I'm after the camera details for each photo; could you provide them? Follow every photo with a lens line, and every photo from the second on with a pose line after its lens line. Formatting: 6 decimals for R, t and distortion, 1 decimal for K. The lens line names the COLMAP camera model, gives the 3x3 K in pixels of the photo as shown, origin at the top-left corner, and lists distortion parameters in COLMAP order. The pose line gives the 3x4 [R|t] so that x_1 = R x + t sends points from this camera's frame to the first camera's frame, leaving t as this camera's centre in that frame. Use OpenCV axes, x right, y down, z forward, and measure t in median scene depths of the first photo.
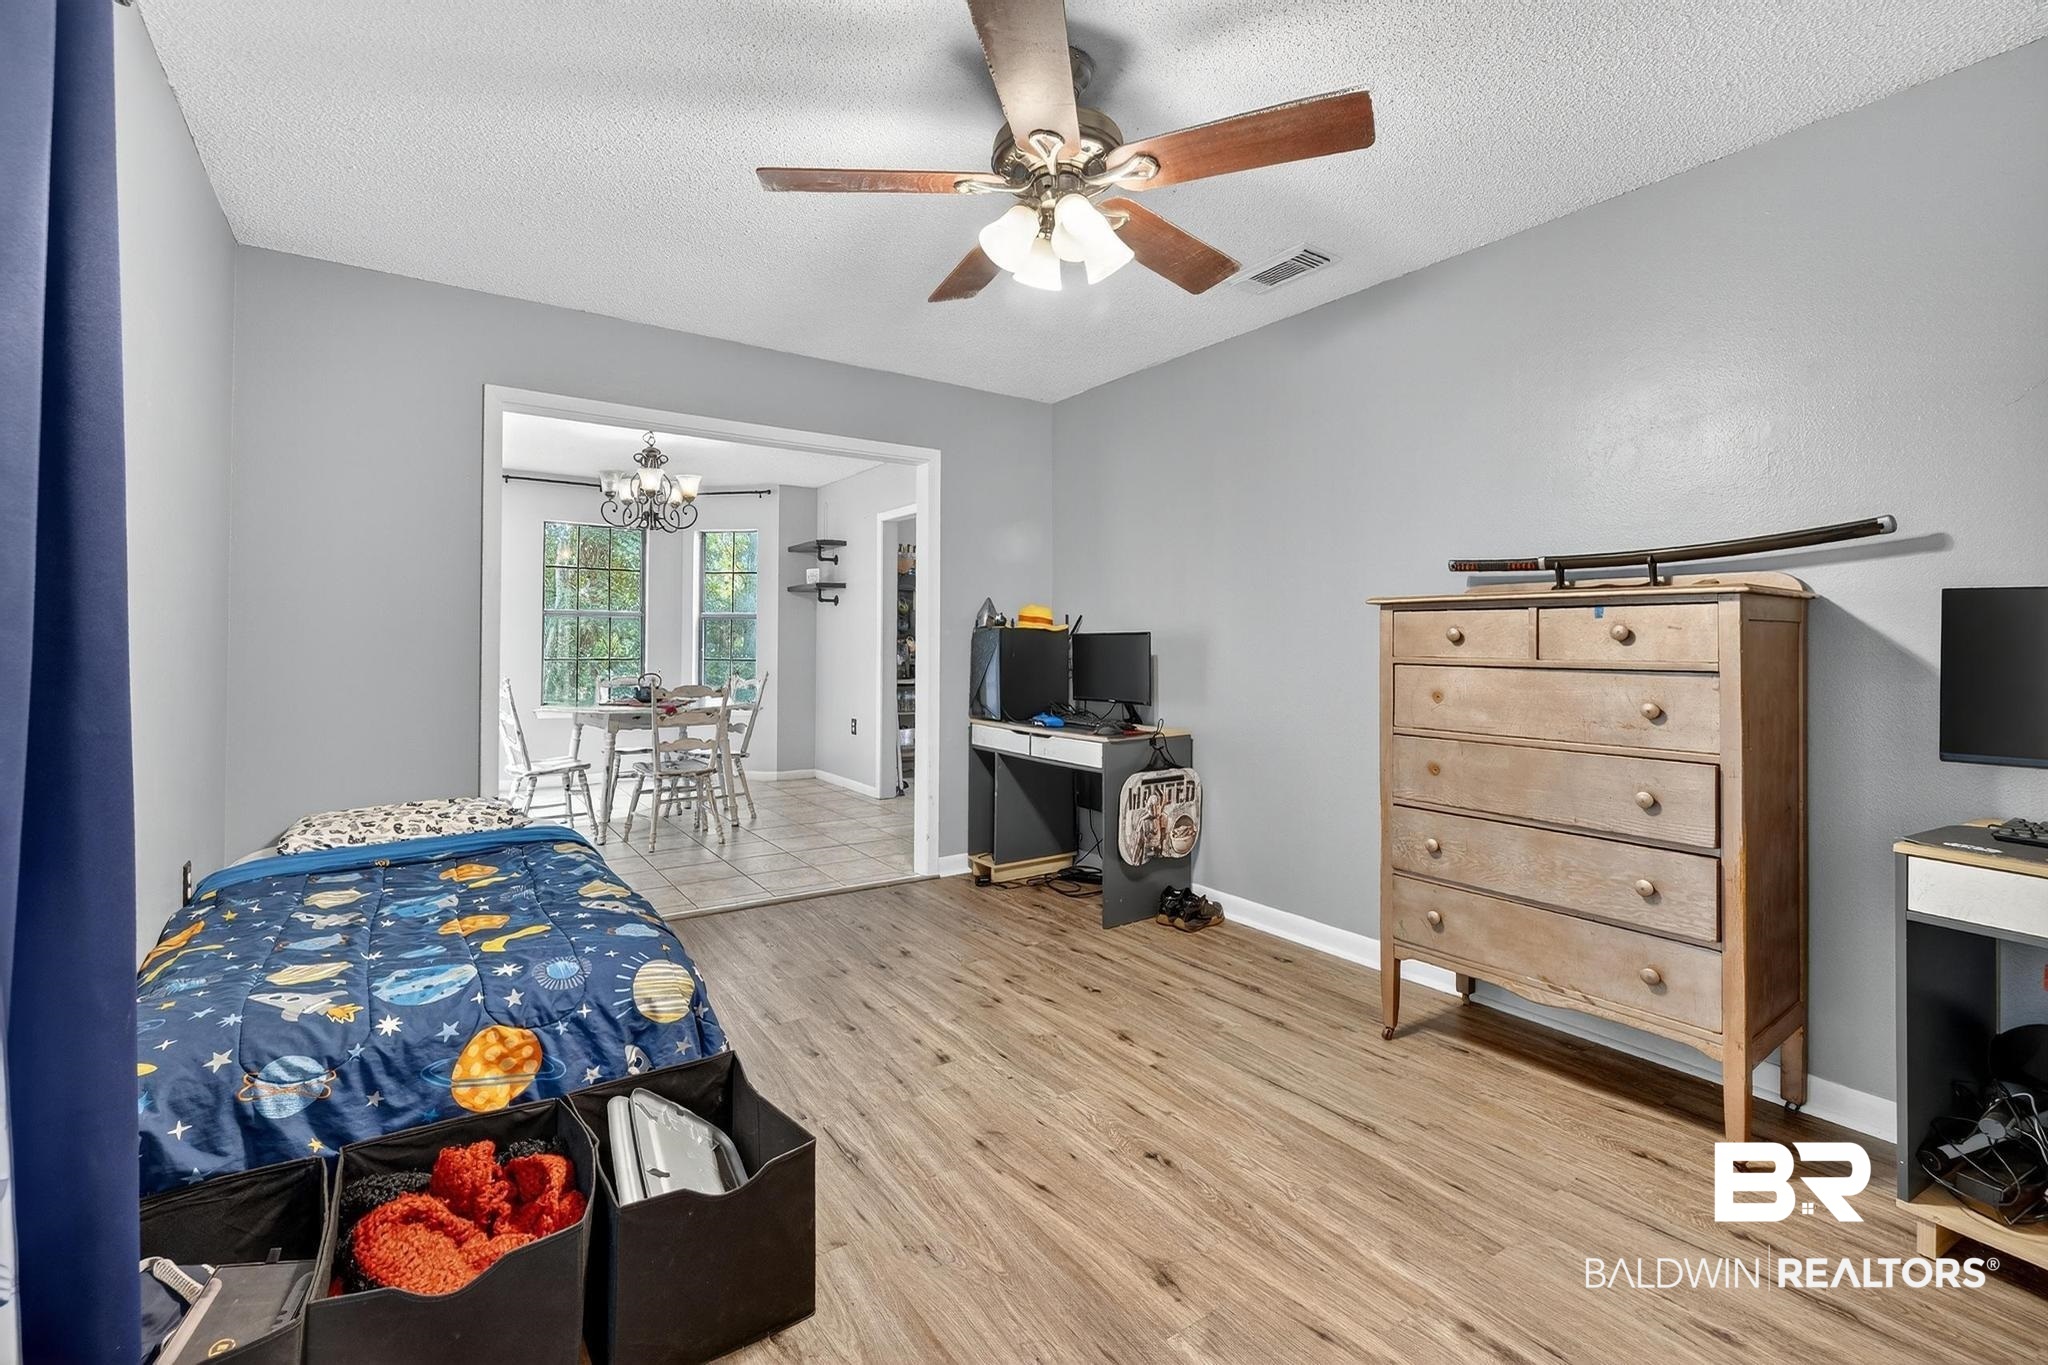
lens RADIAL K [[872.4, 0, 1002.5], [0, 872.4, 650.1], [0, 0, 1]] dist [0.004032, -0.000006]
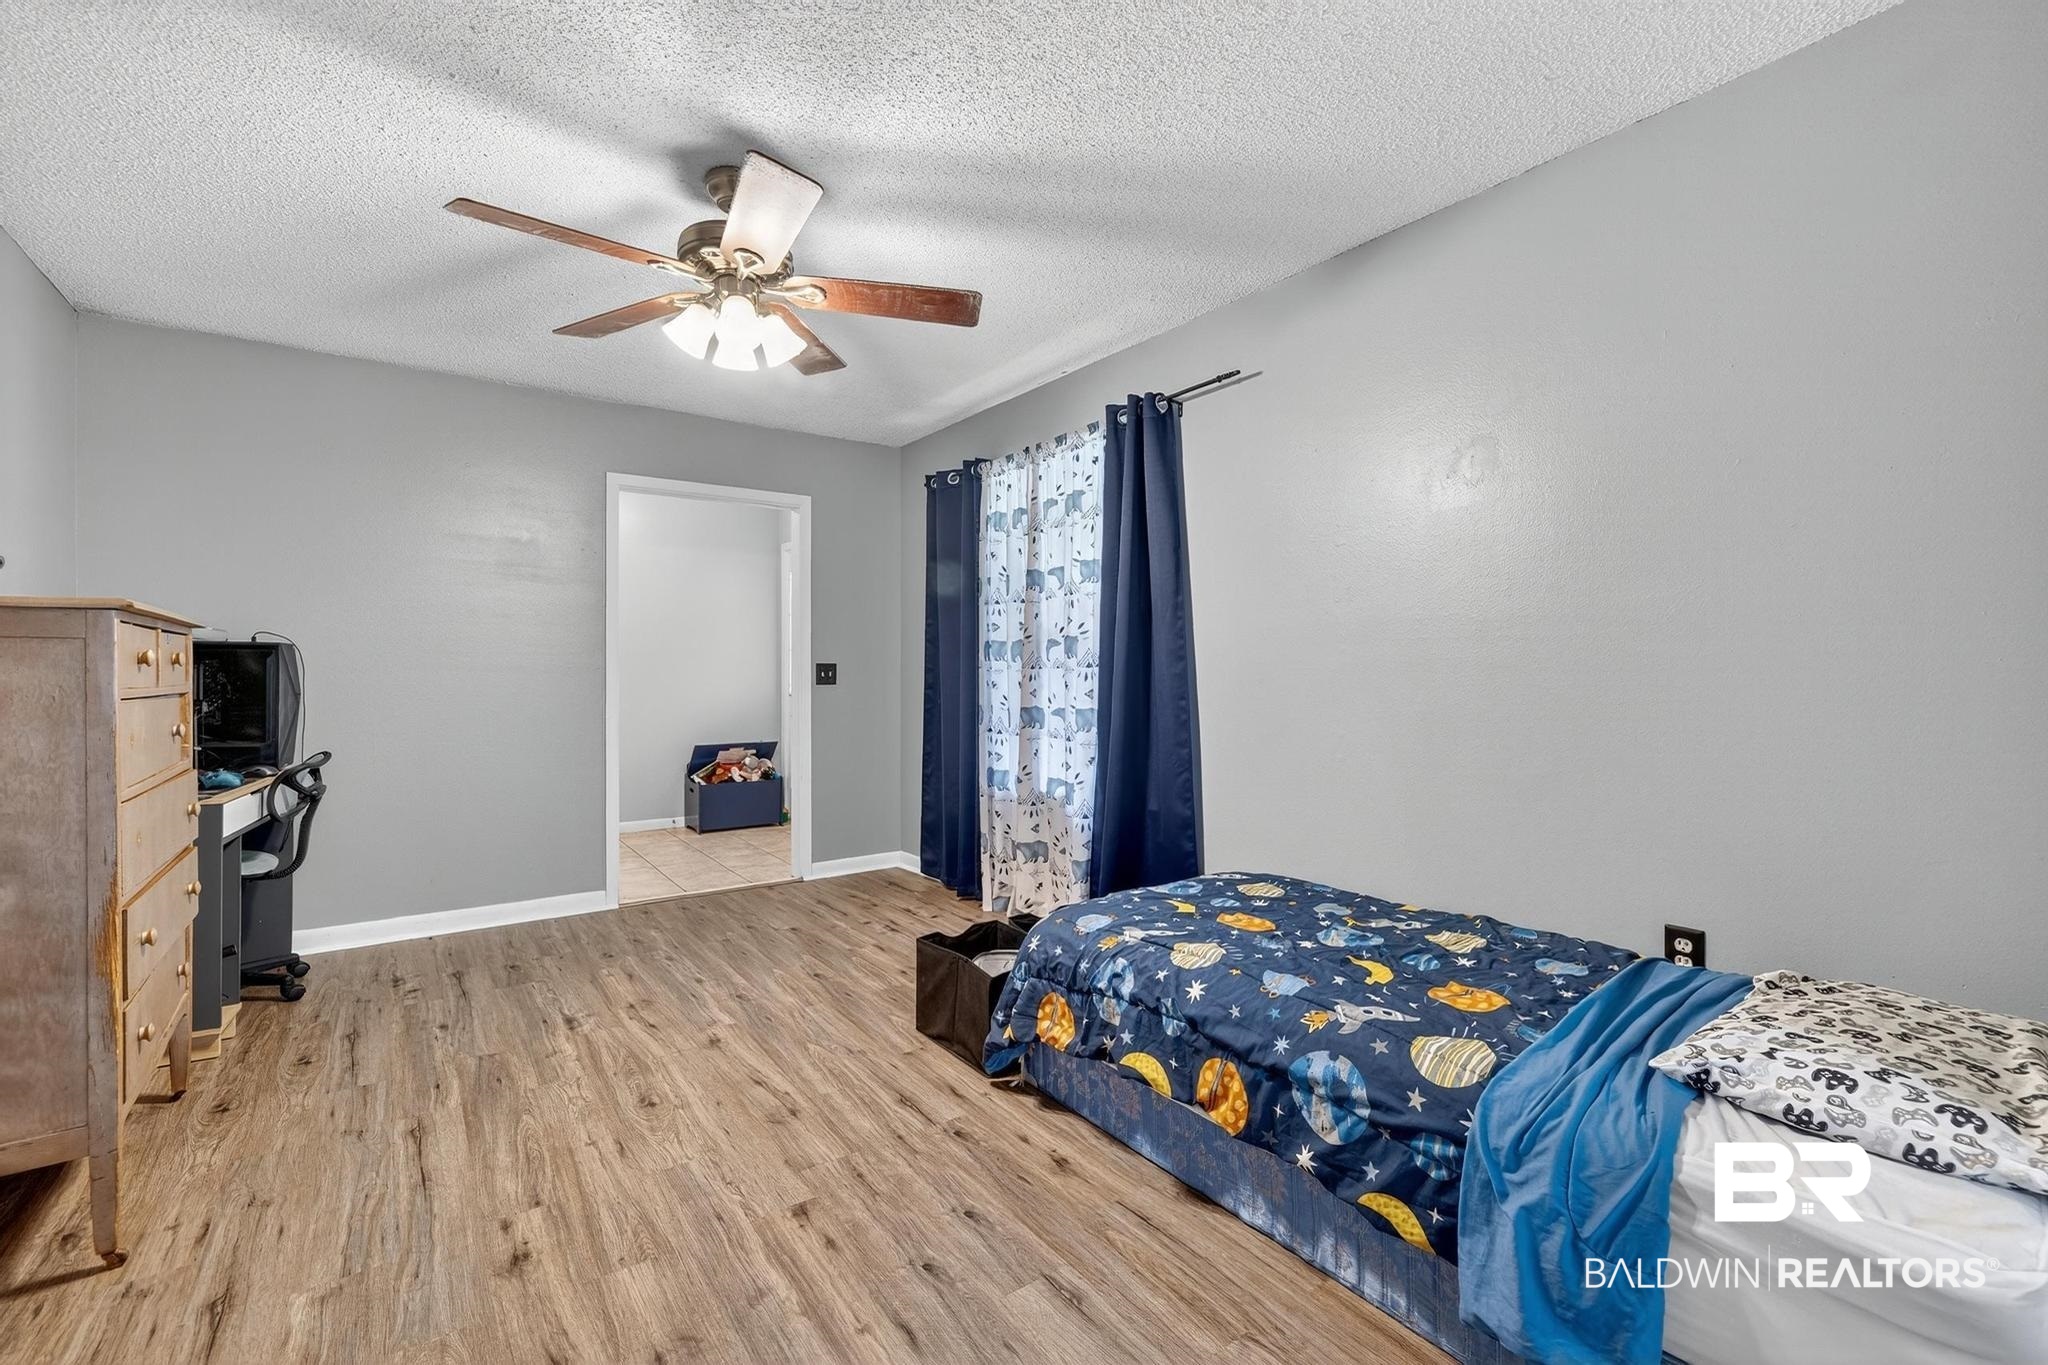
lens RADIAL K [[872.4, 0, 1022.8], [0, 872.4, 673.5], [0, 0, 1]] dist [0.004032, -0.000006]
pose [[-0.999628, -0.006716, -0.026434, -0.116904], [-0.007083, 0.999879, 0.013820, -0.009721], [0.026338, 0.014002, -0.999555, 0.862395]]
